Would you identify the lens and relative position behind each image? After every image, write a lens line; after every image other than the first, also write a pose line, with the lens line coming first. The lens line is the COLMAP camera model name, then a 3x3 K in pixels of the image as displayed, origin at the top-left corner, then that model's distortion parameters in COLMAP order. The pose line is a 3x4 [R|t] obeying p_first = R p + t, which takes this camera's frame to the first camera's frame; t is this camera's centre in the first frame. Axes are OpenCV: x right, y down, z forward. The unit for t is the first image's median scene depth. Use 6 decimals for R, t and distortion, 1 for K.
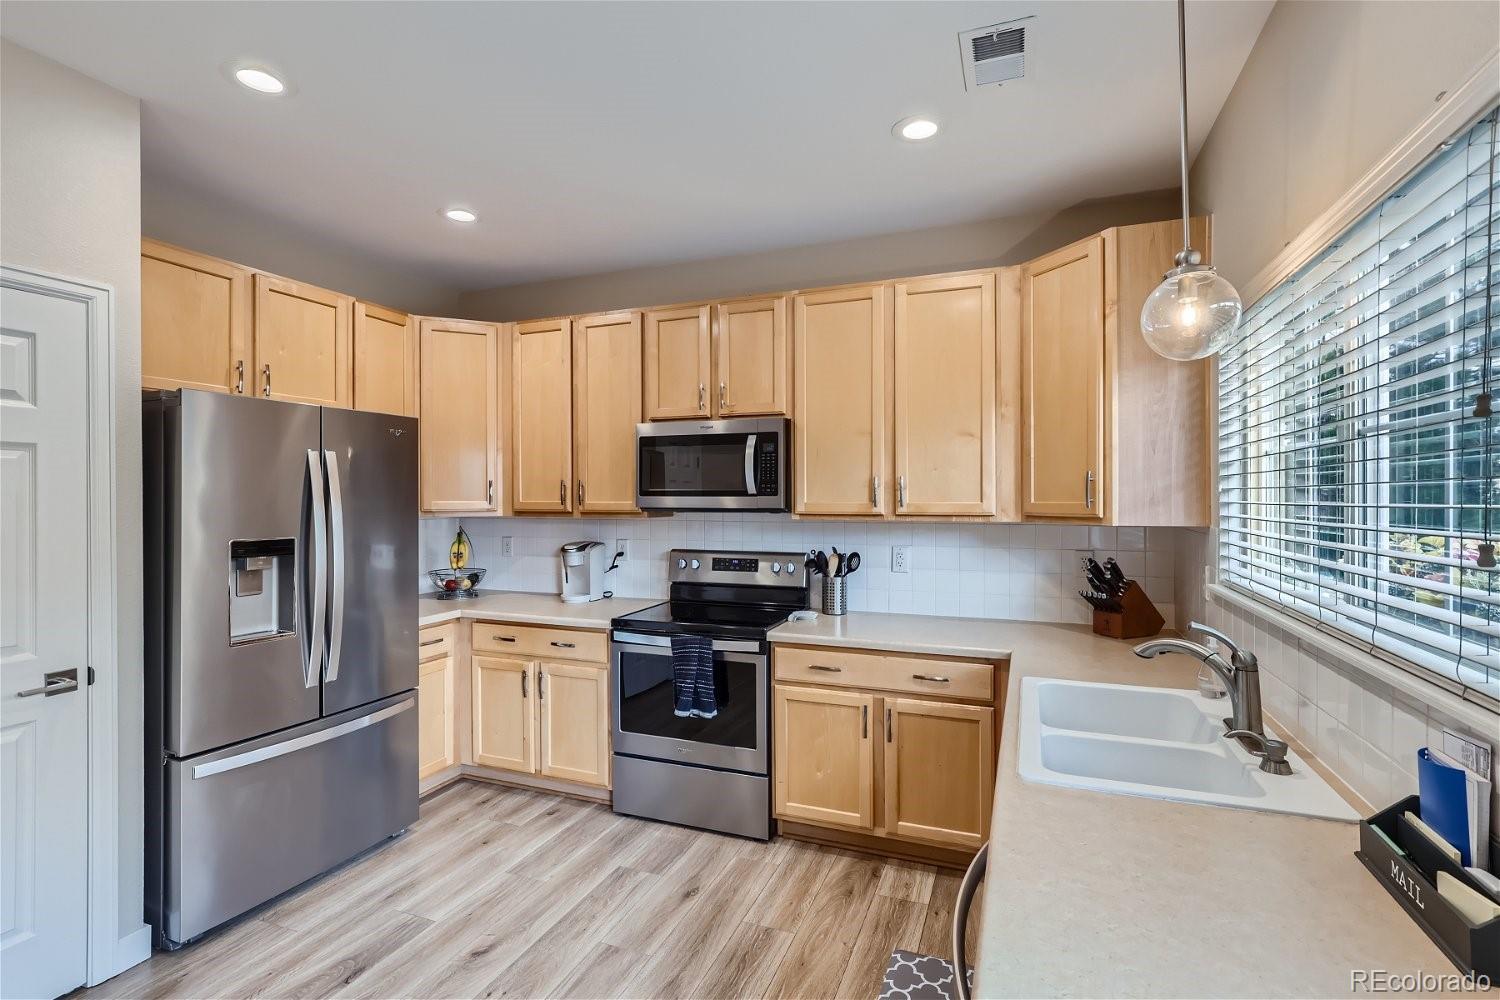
lens RADIAL K [[704.5, 0, 749.1], [0, 704.5, 497.4], [0, 0, 1]] dist [0.004982, 0.001975]
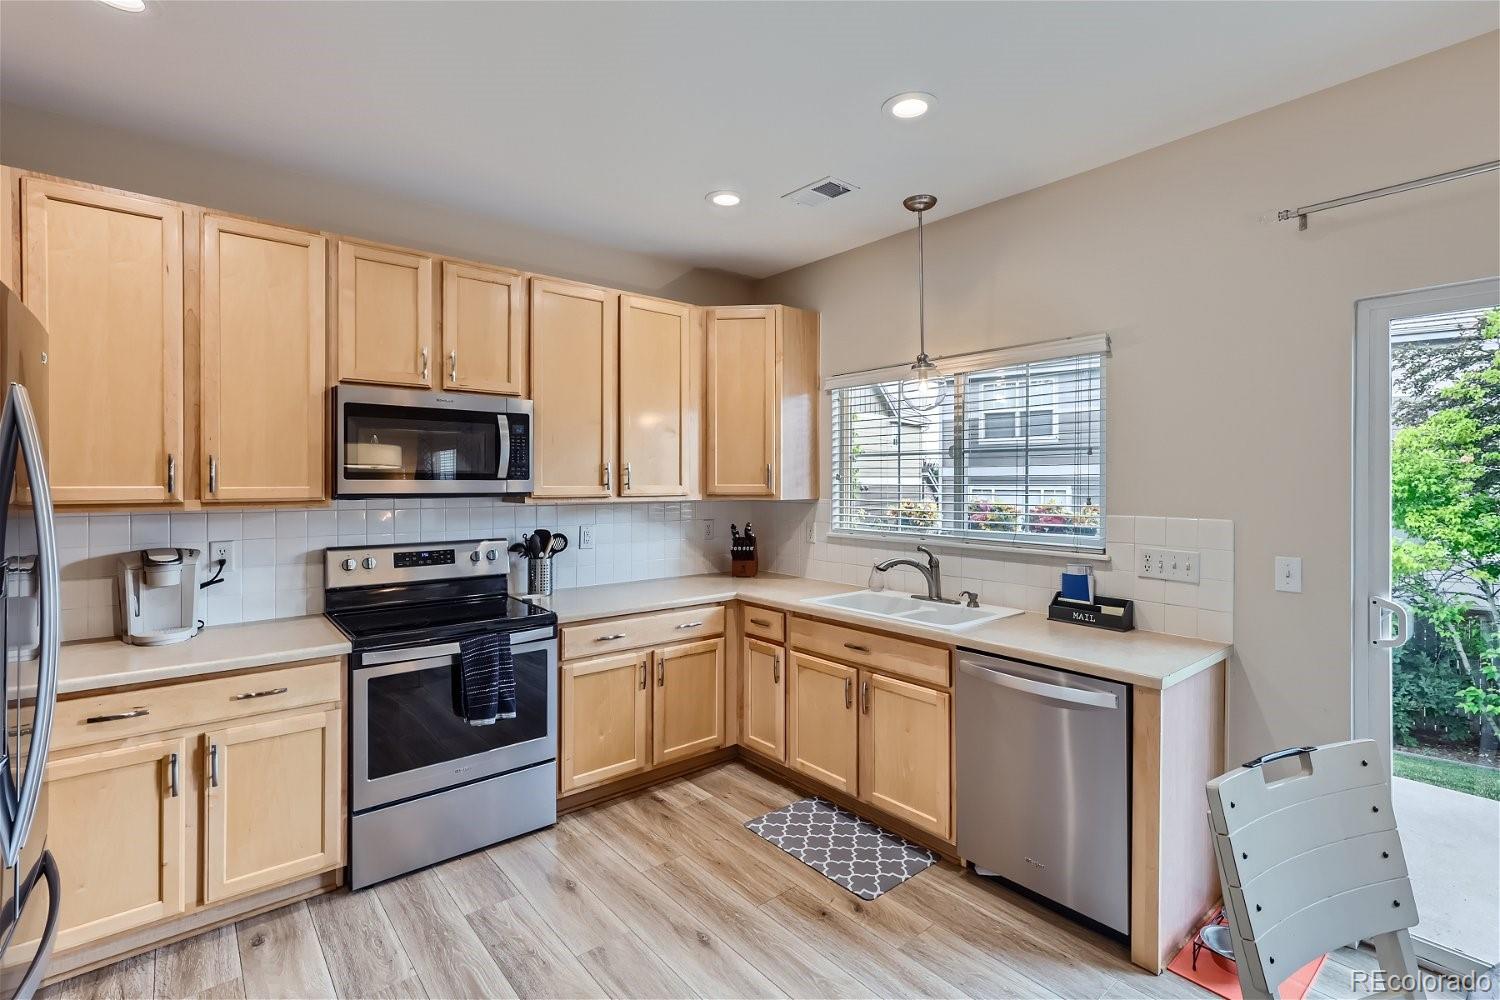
lens RADIAL K [[704.5, 0, 756.1], [0, 704.5, 481.7], [0, 0, 1]] dist [0.004982, 0.001975]
pose [[0.471517, 0.002353, 0.881854, -0.688290], [0.000567, 0.999995, -0.002971, 0.004154], [-0.881857, 0.001901, 0.471513, 0.261377]]
